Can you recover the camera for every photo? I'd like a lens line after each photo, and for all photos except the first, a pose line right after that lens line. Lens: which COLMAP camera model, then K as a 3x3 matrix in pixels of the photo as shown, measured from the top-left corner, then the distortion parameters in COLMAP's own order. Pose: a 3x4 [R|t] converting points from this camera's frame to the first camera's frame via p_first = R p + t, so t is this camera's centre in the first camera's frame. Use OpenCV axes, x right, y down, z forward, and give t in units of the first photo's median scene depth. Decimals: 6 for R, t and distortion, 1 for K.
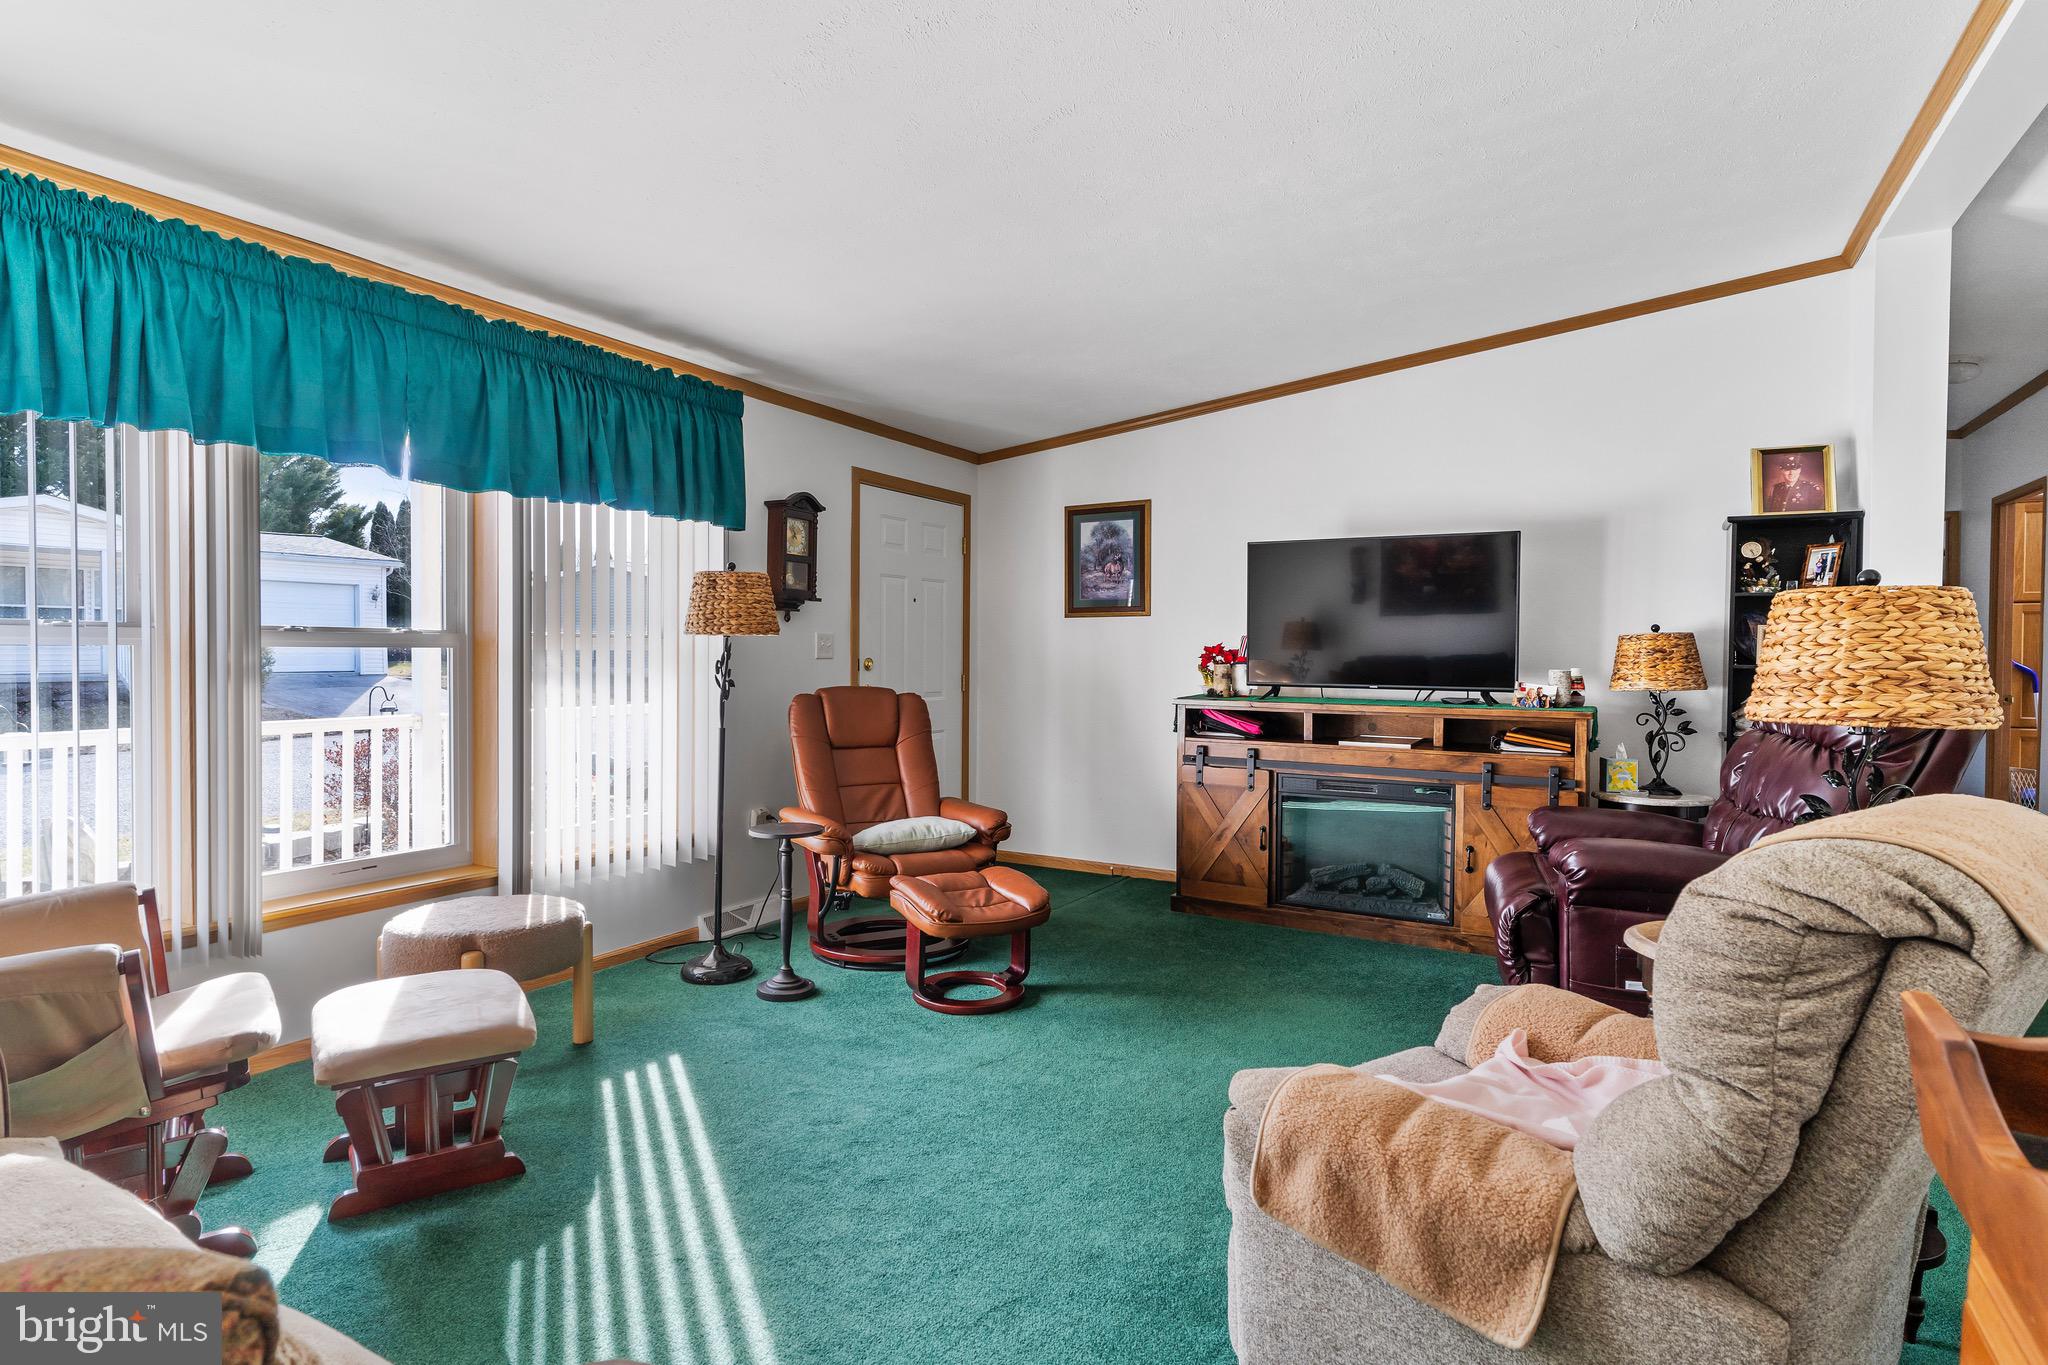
lens RADIAL K [[1048.4, 0, 1024.0], [0, 1048.4, 682.5], [0, 0, 1]] dist [0.003110, 0.001025]
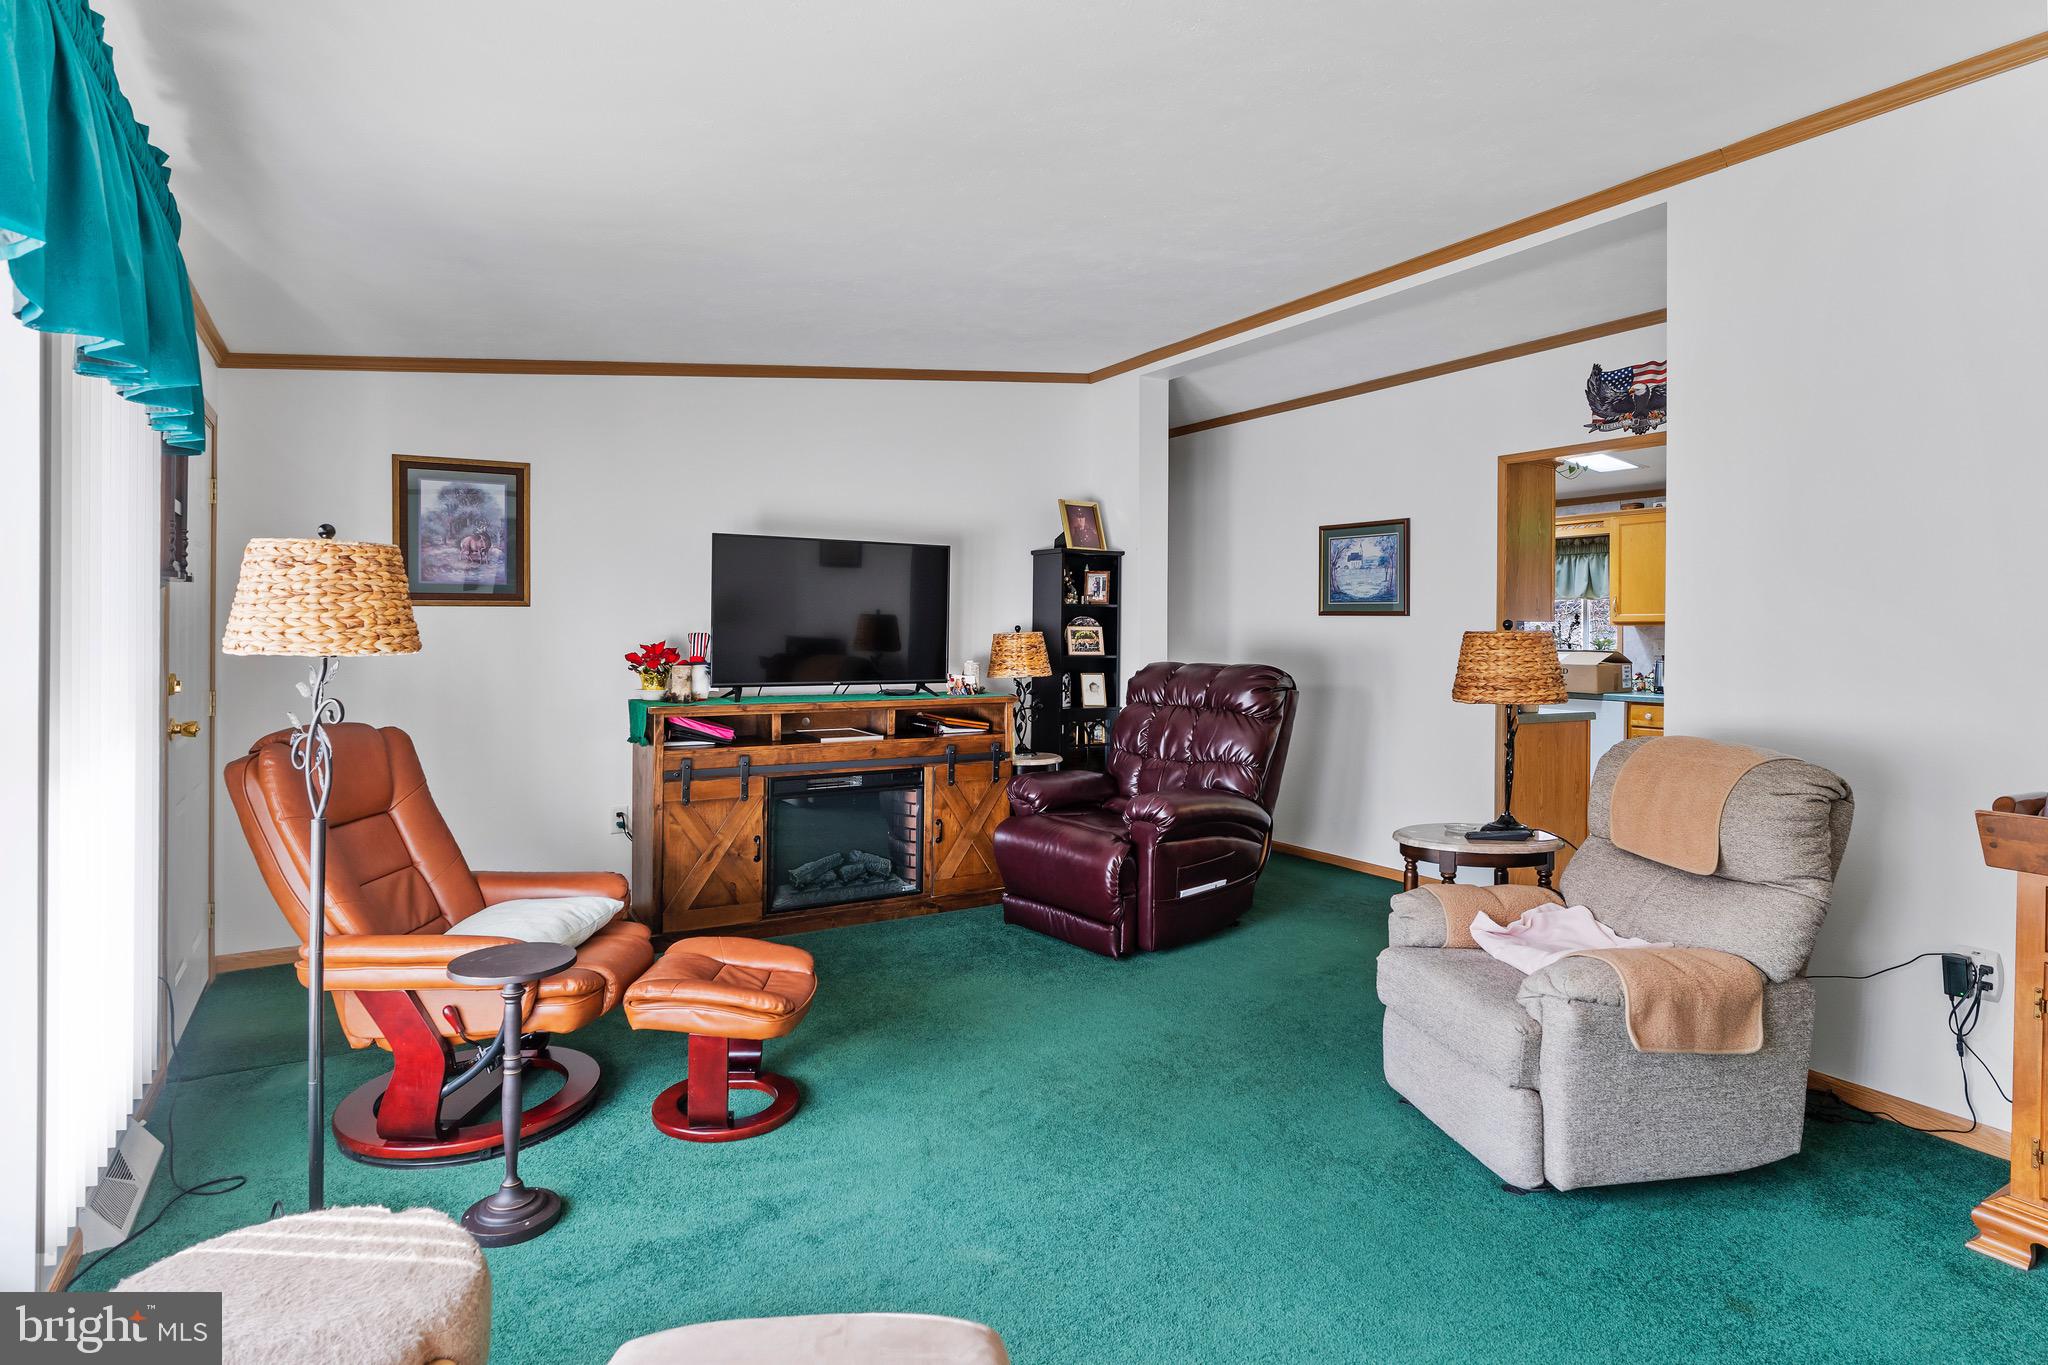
lens RADIAL K [[1045.0, 0, 1020.5], [0, 1045.0, 665.3], [0, 0, 1]] dist [0.000889, 0.001165]
pose [[0.490967, -0.034396, 0.870499, -0.492110], [0.025039, 0.999365, 0.025365, -0.036743], [-0.870818, 0.009343, 0.491516, 0.341588]]
